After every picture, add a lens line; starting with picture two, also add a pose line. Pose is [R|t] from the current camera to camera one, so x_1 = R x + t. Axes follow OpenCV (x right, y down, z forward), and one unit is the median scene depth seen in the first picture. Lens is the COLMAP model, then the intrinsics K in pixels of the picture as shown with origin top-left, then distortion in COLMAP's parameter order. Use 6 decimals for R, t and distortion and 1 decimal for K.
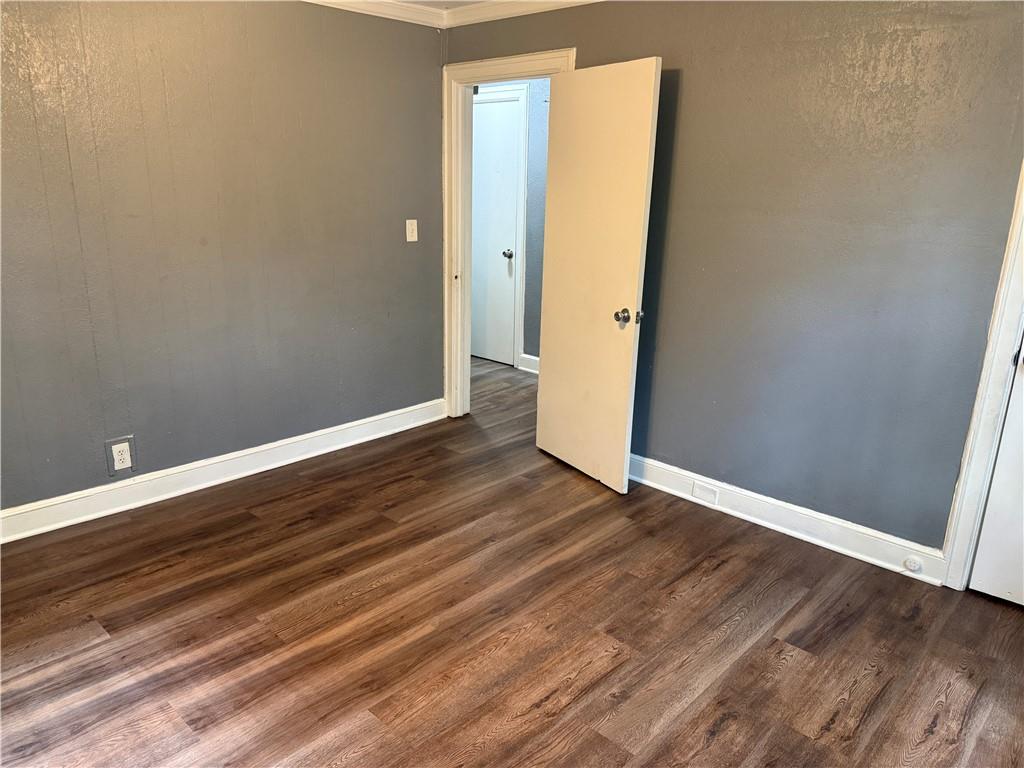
lens RADIAL K [[719.4, 0, 511.6], [0, 719.4, 380.2], [0, 0, 1]] dist [0.037559, -0.008147]
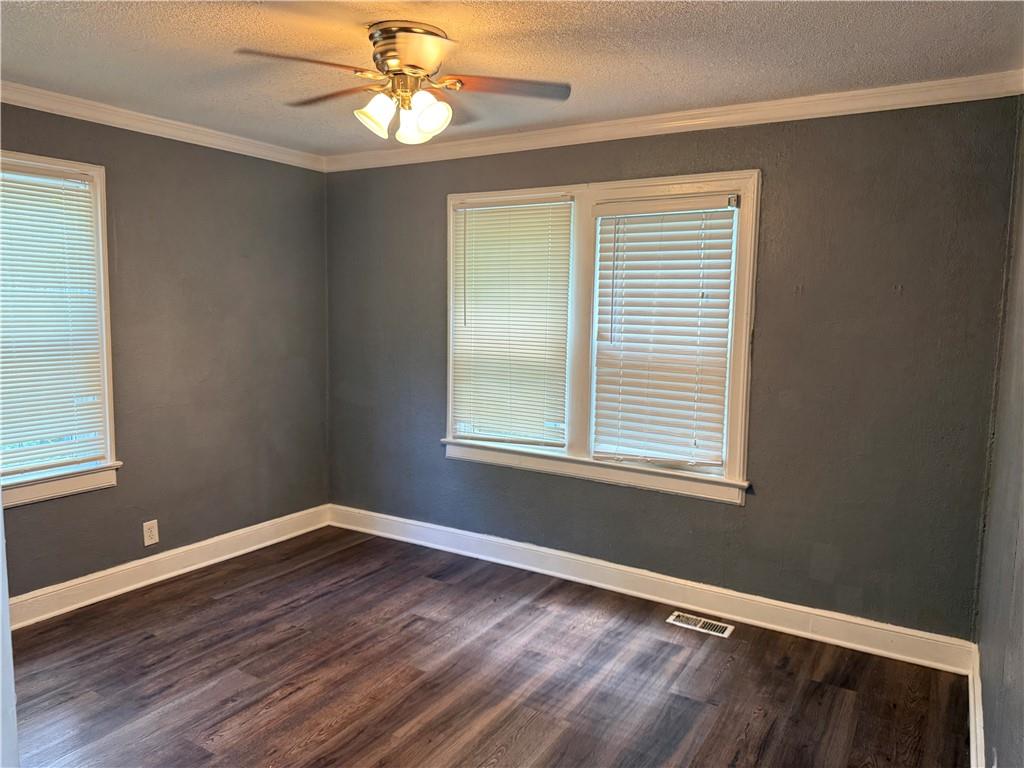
lens RADIAL K [[719.4, 0, 514.8], [0, 719.4, 389.3], [0, 0, 1]] dist [0.037559, -0.008147]
pose [[-0.975838, 0.001554, -0.218489, -0.055179], [-0.083730, 0.920977, 0.380513, -0.544380], [0.201815, 0.389613, -0.898595, 1.896537]]
